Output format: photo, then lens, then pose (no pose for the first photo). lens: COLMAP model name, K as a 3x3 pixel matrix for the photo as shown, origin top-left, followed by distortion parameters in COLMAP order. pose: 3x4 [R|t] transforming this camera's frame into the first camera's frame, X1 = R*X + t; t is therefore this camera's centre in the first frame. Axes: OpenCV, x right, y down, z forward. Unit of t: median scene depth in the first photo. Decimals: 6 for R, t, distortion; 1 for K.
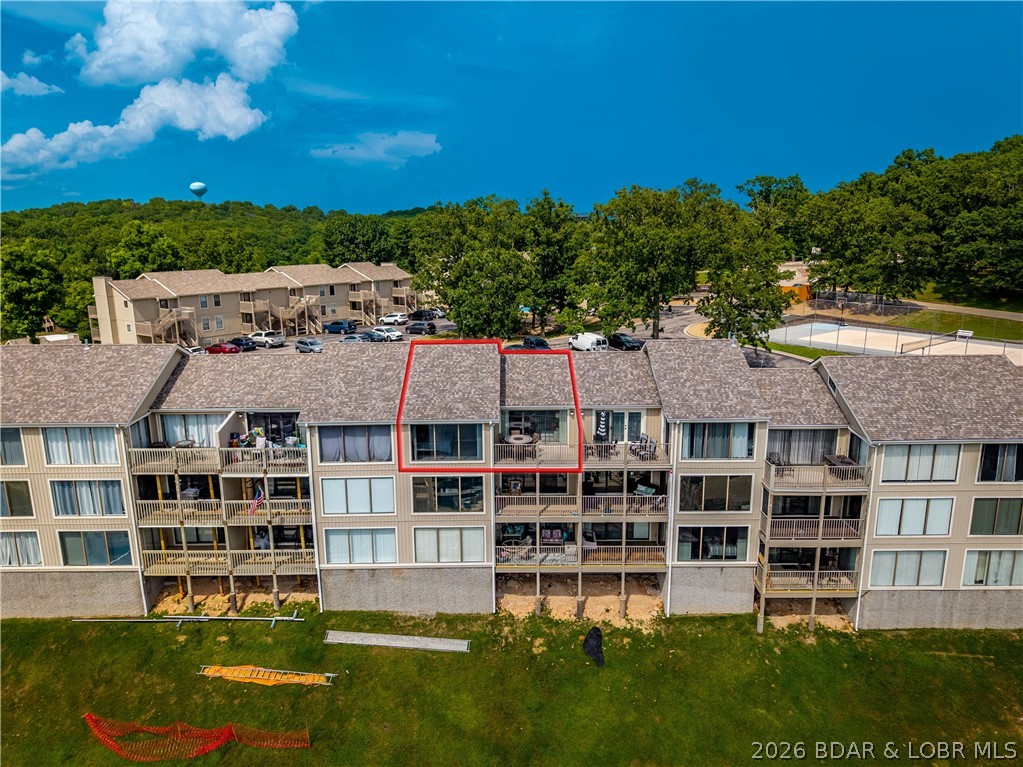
lens RADIAL K [[660.6, 0, 467.3], [0, 660.6, 397.5], [0, 0, 1]] dist [0.030233, -0.029497]
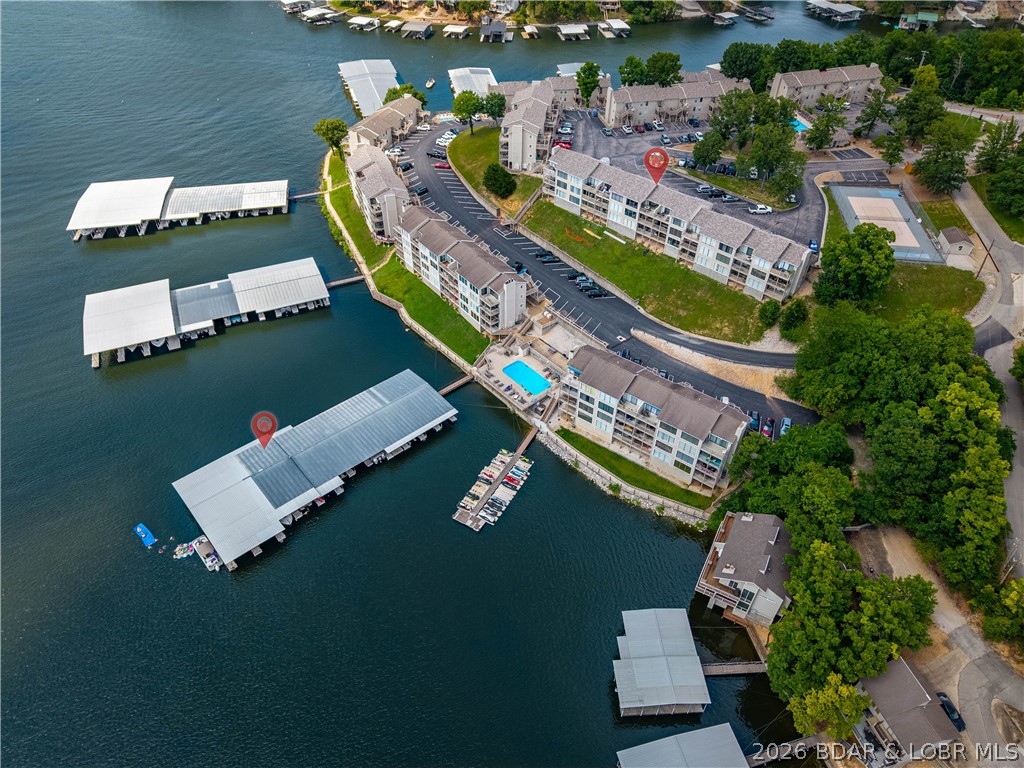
lens RADIAL K [[661.3, 0, 513.3], [0, 661.3, 379.9], [0, 0, 1]] dist [0.030233, -0.029497]
pose [[0.732847, 0.473429, -0.488673, 2.352096], [-0.157434, 0.816719, 0.555144, -1.462876], [0.661929, -0.329902, 0.673063, -3.362686]]
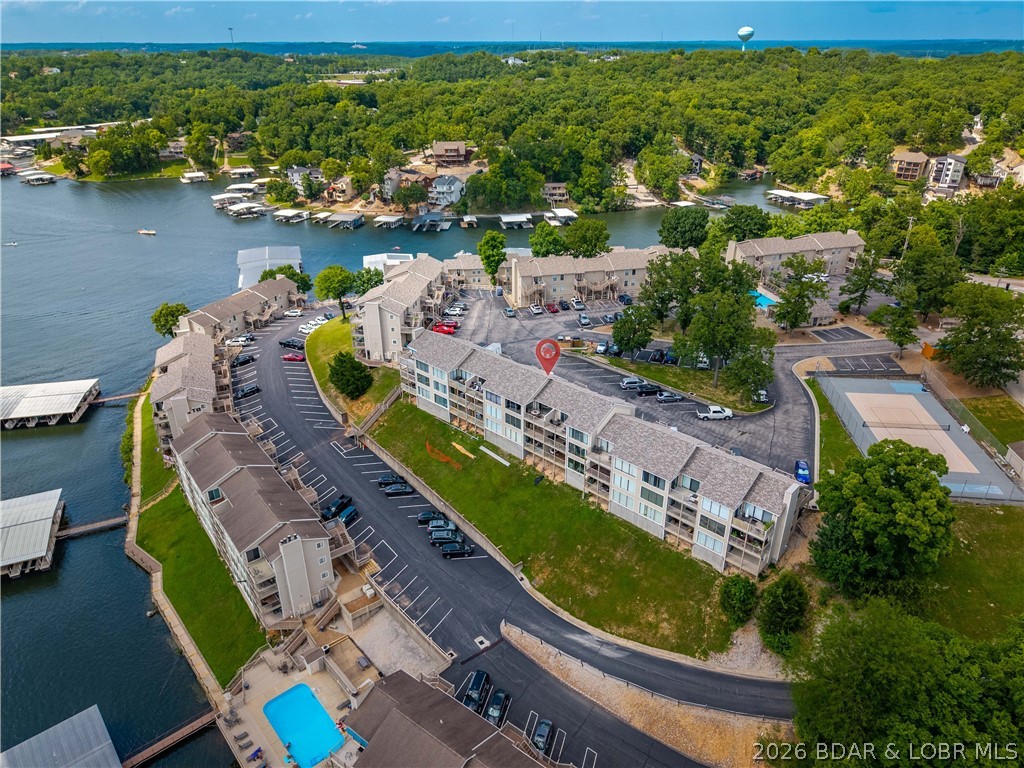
lens RADIAL K [[661.3, 0, 507.8], [0, 661.3, 388.0], [0, 0, 1]] dist [0.030233, -0.029497]
pose [[0.731841, 0.315521, -0.604032, 1.845701], [-0.142099, 0.937530, 0.317561, -1.027097], [0.666495, -0.146572, 0.730959, -1.360173]]
